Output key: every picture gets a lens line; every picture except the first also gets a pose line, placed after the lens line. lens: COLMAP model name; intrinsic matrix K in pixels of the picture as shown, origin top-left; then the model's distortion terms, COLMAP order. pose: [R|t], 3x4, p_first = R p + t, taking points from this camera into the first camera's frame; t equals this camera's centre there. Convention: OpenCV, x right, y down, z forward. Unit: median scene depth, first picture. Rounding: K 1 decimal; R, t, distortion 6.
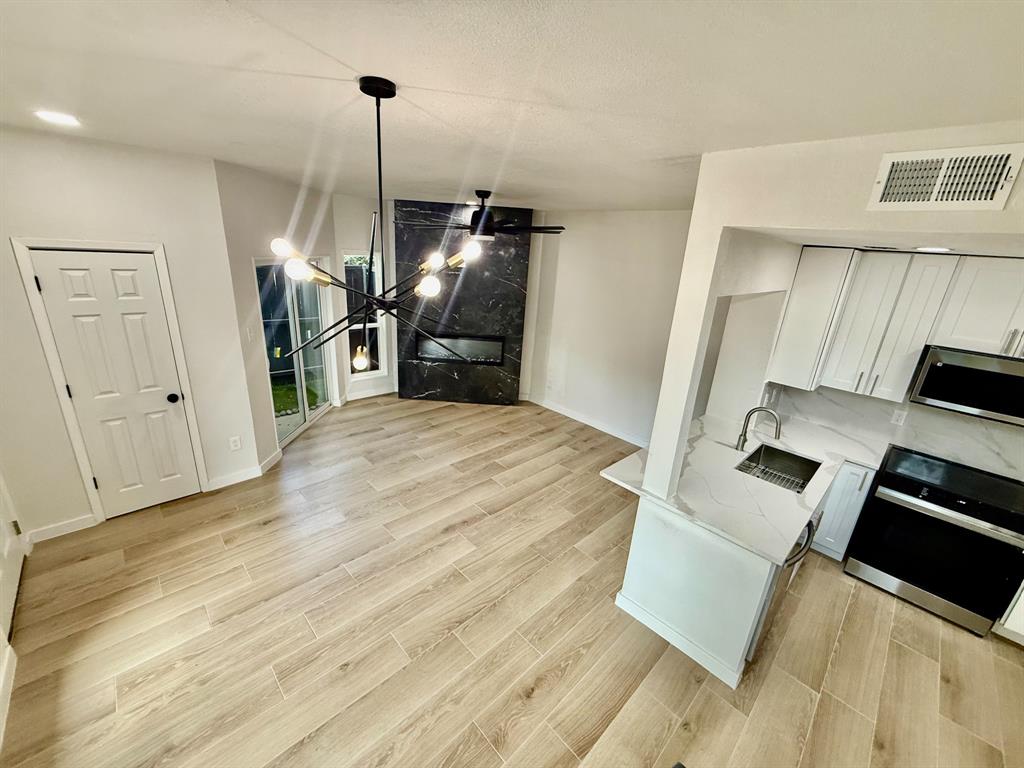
lens RADIAL K [[409.5, 0, 511.0], [0, 409.5, 384.4], [0, 0, 1]] dist [-0.002564, 0.000797]
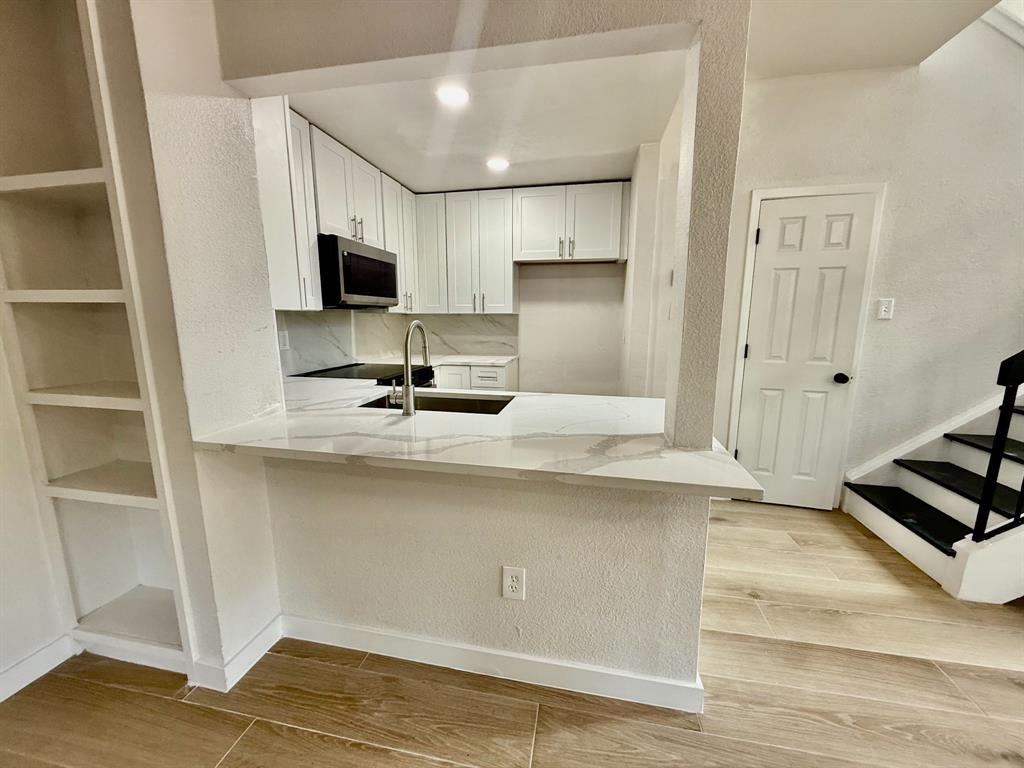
lens RADIAL K [[409.5, 0, 506.2], [0, 409.5, 384.6], [0, 0, 1]] dist [-0.002564, 0.000797]
pose [[-0.562054, -0.202241, 0.801994, 0.054948], [0.225627, 0.895378, 0.383914, -0.043838], [-0.795731, 0.396732, -0.457620, 0.940707]]
